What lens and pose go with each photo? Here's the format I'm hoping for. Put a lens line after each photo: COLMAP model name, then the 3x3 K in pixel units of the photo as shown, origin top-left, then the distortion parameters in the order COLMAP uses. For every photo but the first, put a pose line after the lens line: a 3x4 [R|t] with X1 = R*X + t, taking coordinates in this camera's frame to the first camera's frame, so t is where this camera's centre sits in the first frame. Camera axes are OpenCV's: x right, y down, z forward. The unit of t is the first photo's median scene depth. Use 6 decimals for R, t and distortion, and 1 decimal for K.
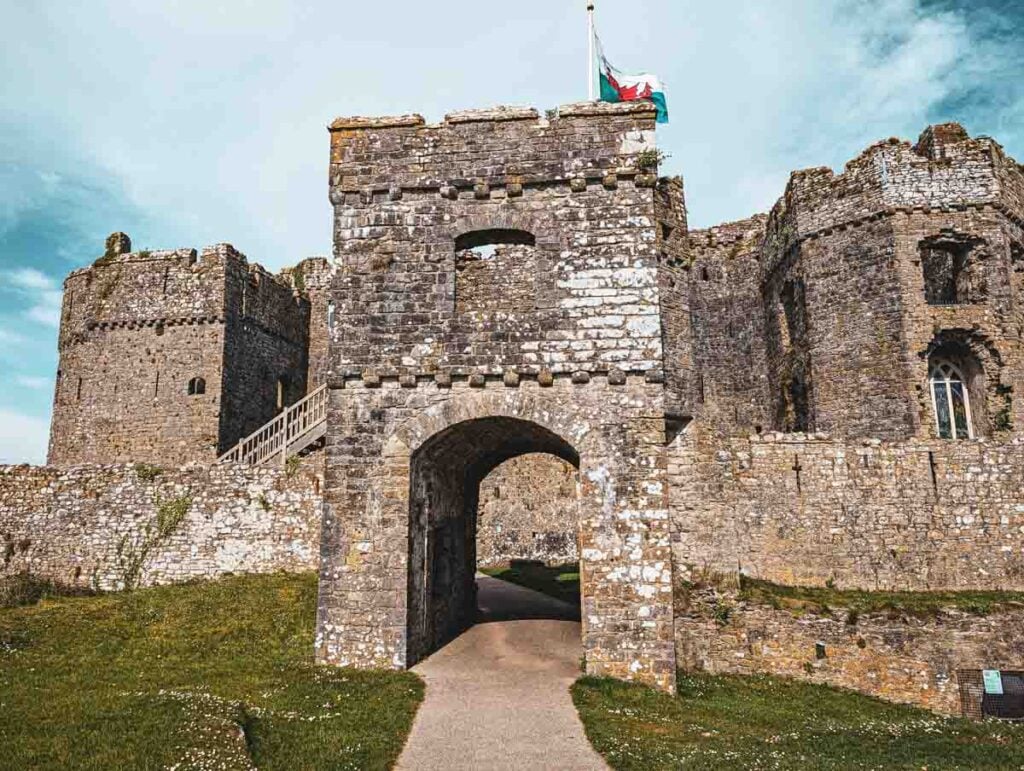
lens RADIAL K [[727.2, 0, 512.1], [0, 727.2, 372.5], [0, 0, 1]] dist [0.039161, -0.039433]
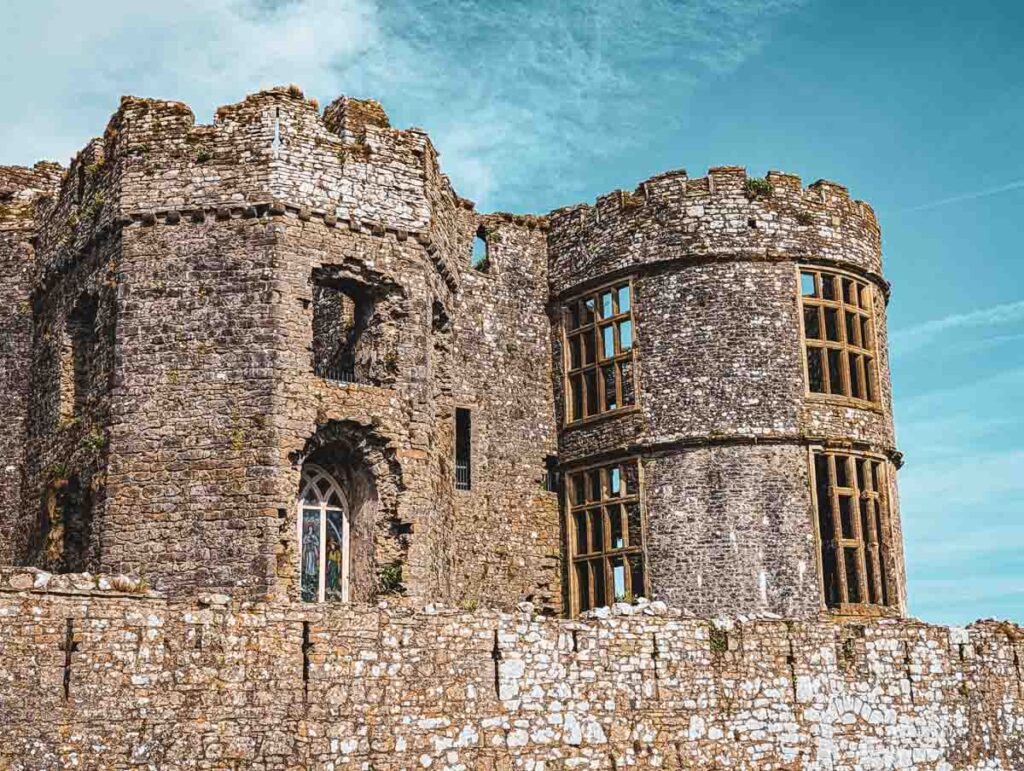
lens RADIAL K [[1285.0, 0, 514.9], [0, 1285.0, 375.1], [0, 0, 1]] dist [0.165301, -0.577381]
pose [[0.752063, 0.160712, 0.639197, 0.021041], [-0.106988, 0.986721, -0.122210, 0.018170], [-0.650350, 0.023523, 0.759270, 0.099658]]
